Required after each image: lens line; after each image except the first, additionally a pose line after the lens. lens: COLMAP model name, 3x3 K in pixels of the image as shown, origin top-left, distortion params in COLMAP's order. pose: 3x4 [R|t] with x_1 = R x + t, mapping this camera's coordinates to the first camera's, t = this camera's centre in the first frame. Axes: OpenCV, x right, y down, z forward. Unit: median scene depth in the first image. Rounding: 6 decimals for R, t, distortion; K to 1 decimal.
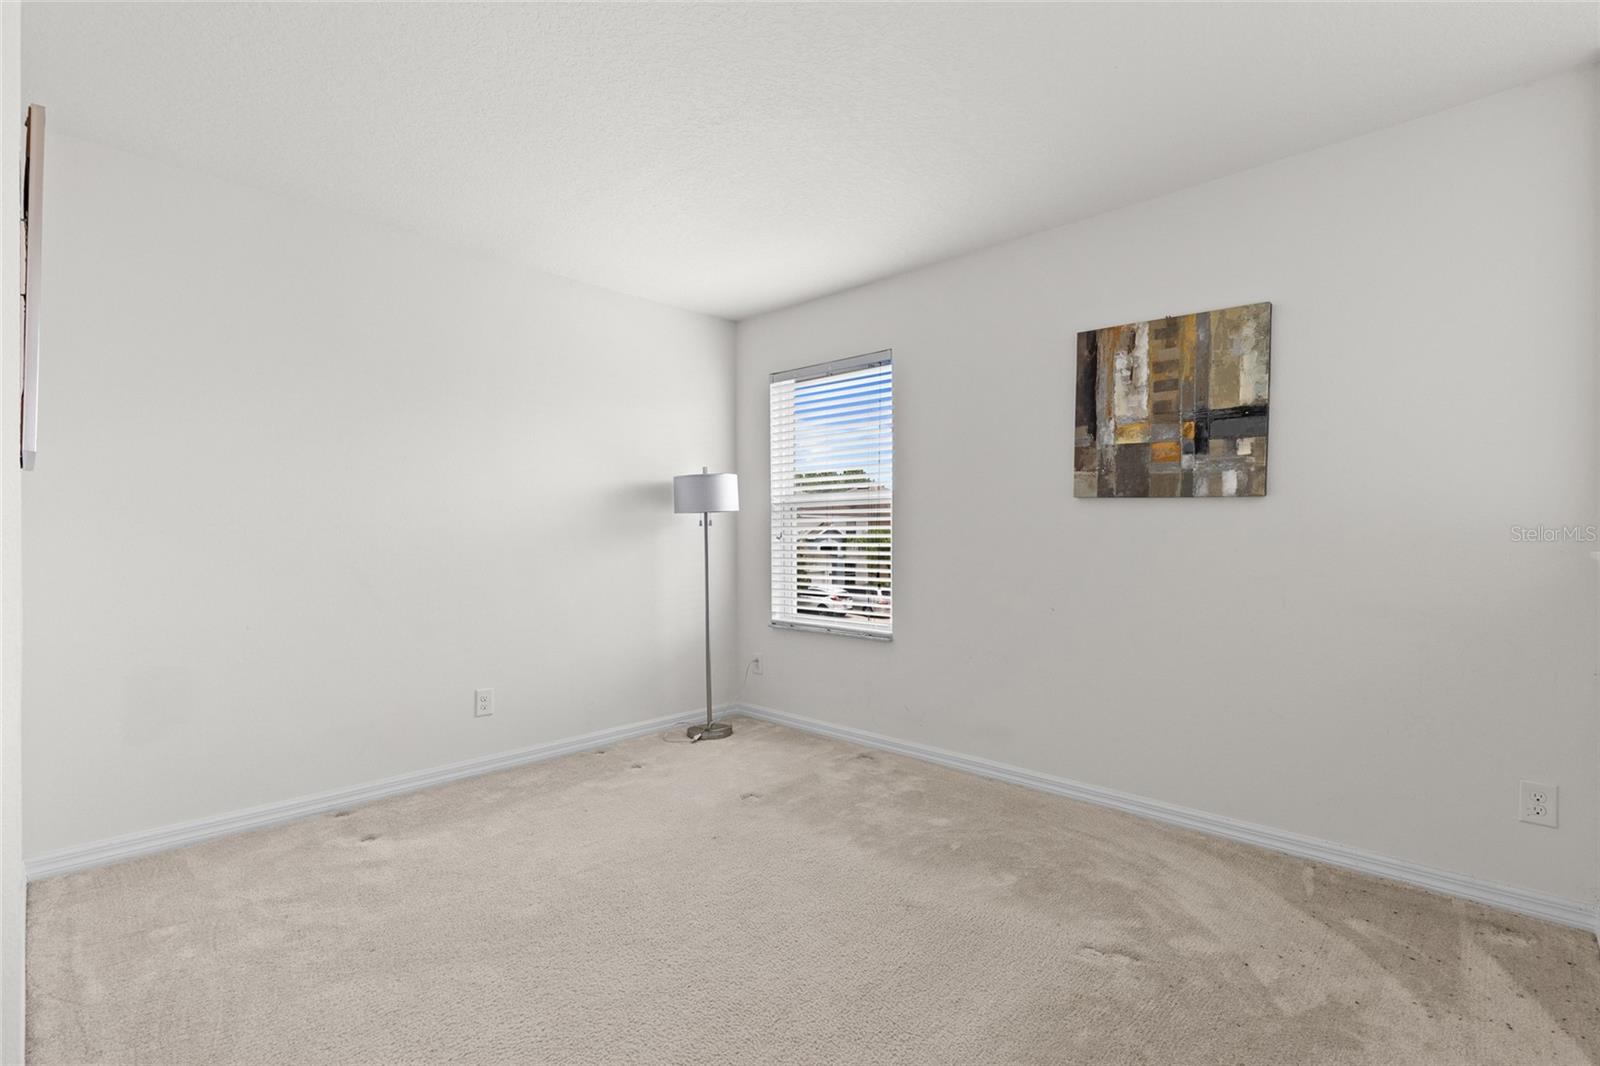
lens RADIAL K [[733.7, 0, 800.6], [0, 733.7, 529.8], [0, 0, 1]] dist [0.003423, 0.000039]
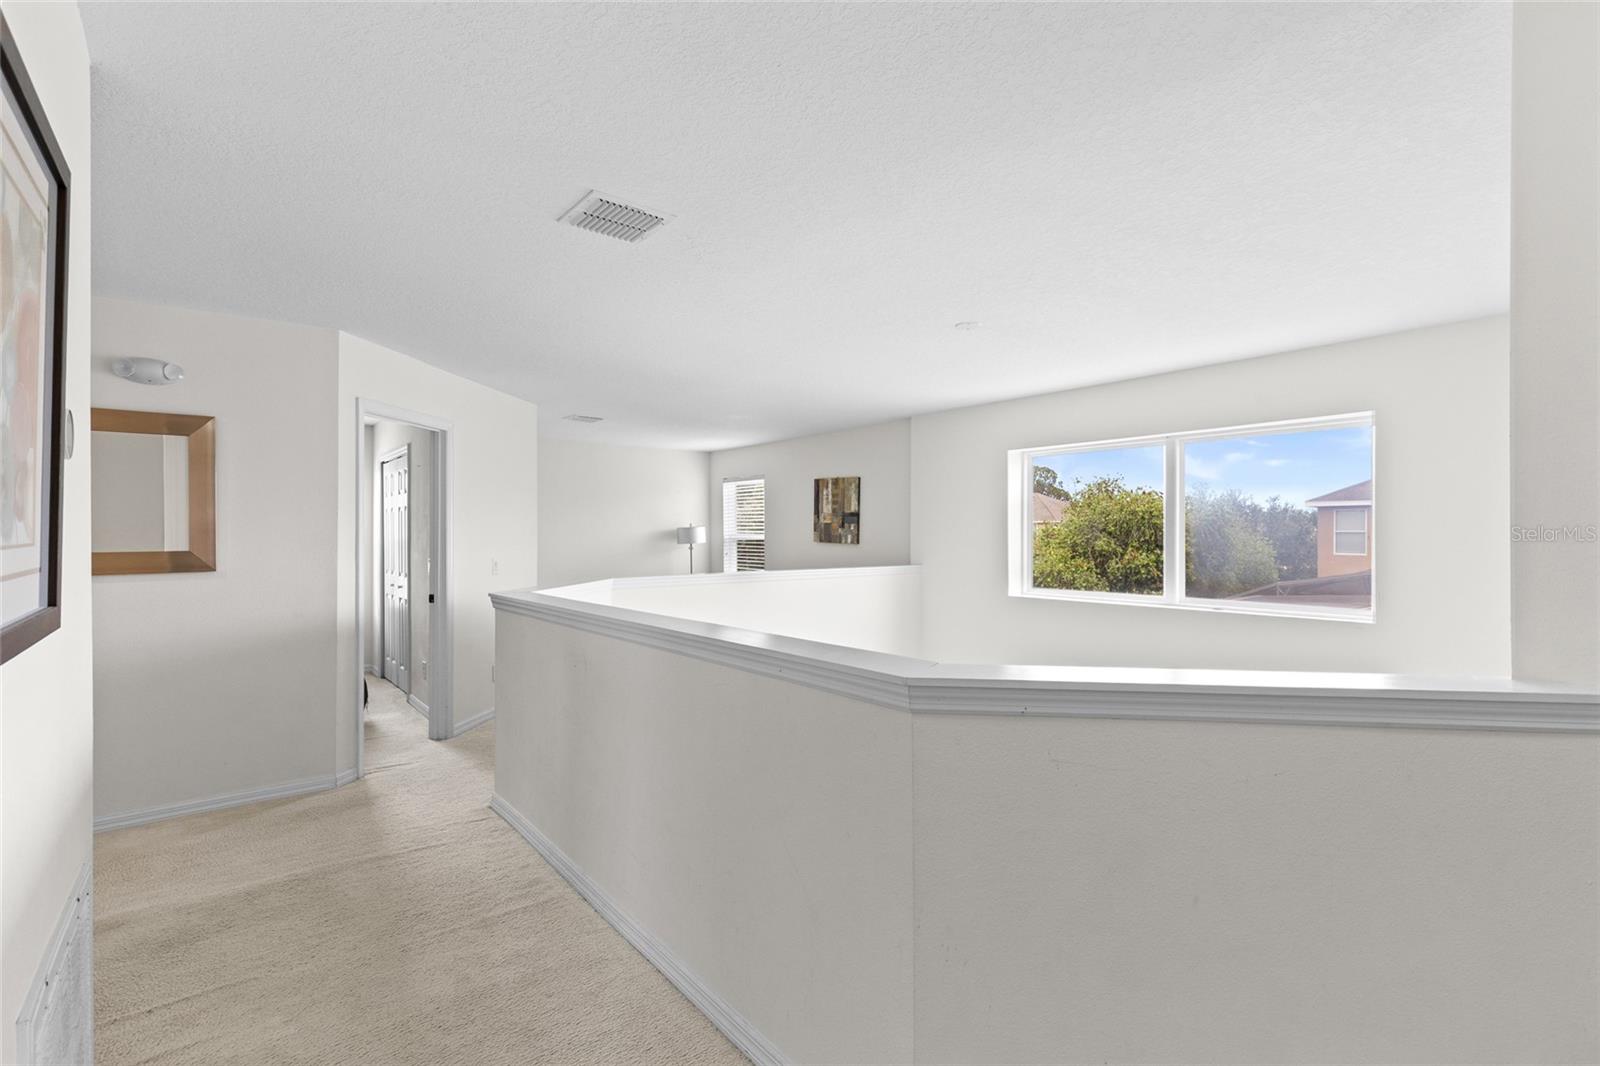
lens RADIAL K [[733.7, 0, 799.8], [0, 733.7, 533.1], [0, 0, 1]] dist [0.003423, 0.000039]
pose [[0.991192, -0.001196, -0.132426, 0.715770], [0.001943, 0.999983, 0.005509, -0.095646], [0.132417, -0.005718, 0.991178, -1.710838]]
